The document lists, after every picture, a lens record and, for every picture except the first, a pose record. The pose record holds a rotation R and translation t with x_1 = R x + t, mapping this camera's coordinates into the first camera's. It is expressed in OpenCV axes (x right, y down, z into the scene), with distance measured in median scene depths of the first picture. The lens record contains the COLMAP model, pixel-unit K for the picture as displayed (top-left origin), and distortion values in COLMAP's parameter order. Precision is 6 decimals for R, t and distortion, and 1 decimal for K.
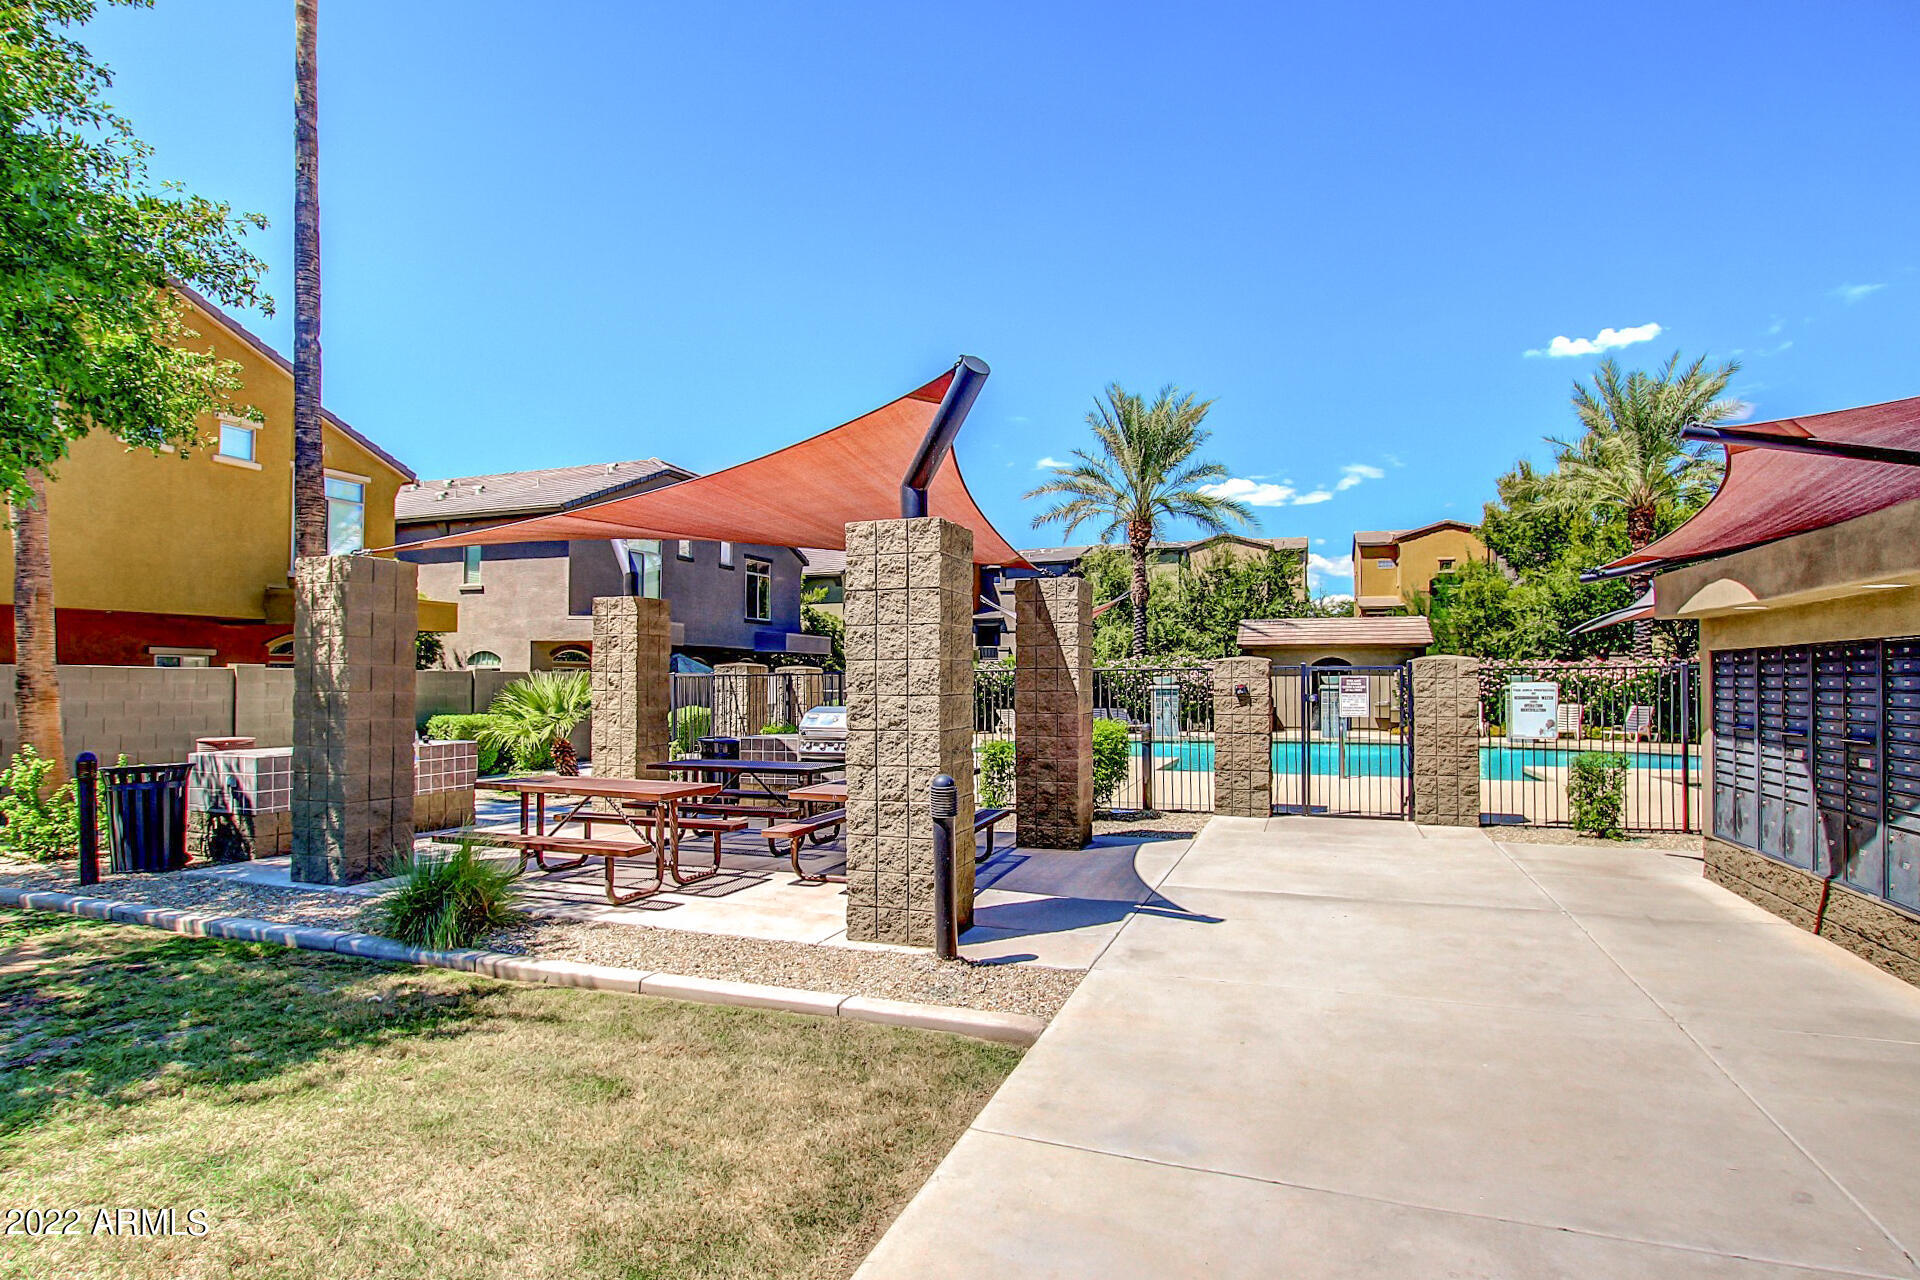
lens RADIAL K [[1021.9, 0, 960.0], [0, 1021.9, 640.0], [0, 0, 1]] dist [-0.003214, -0.000317]
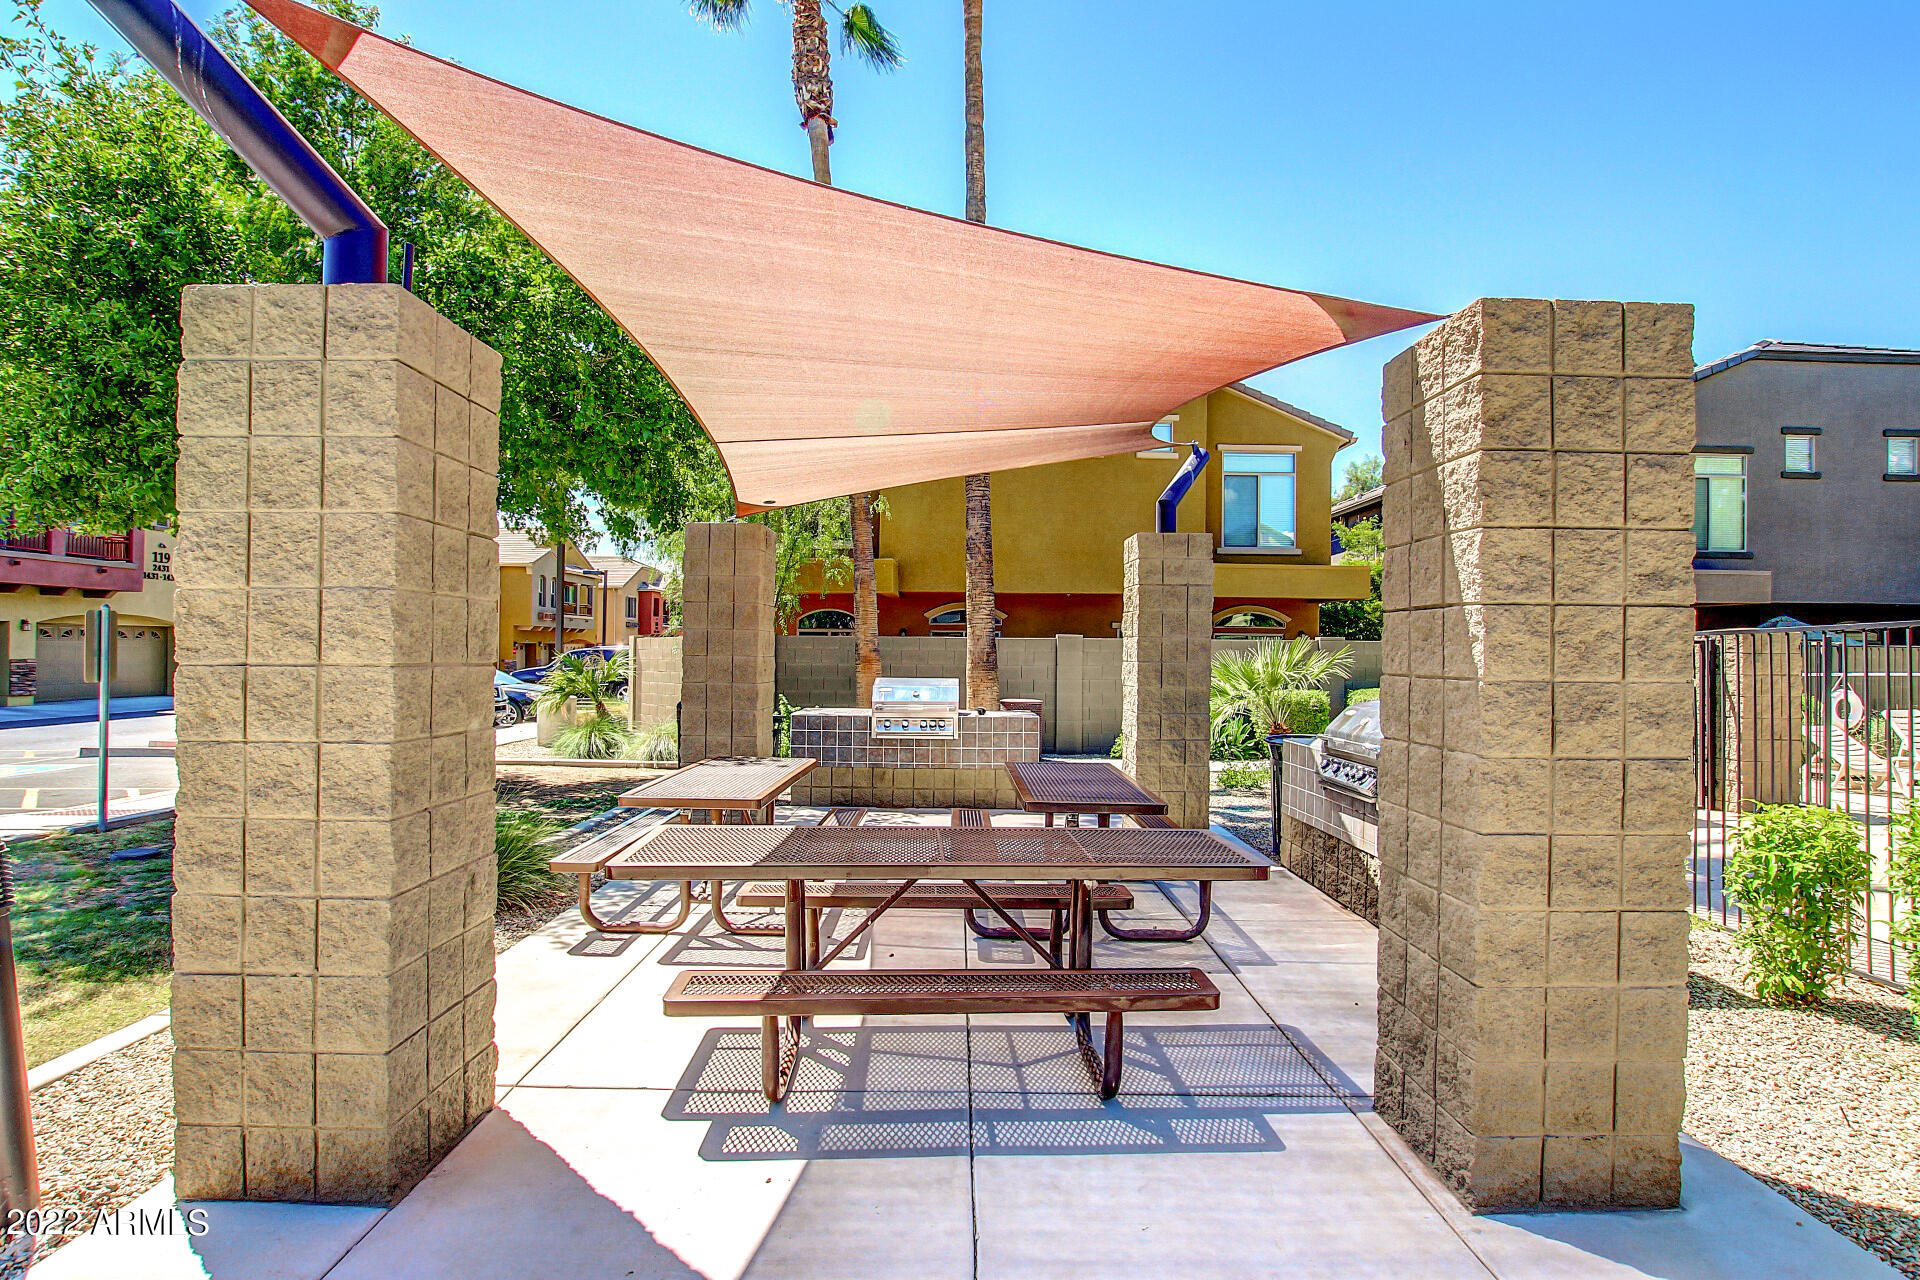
lens RADIAL K [[945.6, 0, 960.0], [0, 945.6, 640.0], [0, 0, 1]] dist [-0.000362, 0.000116]
pose [[0.356562, -0.007903, -0.934238, 0.290619], [0.029312, 0.999567, 0.002732, 0.029751], [0.933812, -0.028358, 0.356639, 0.673330]]
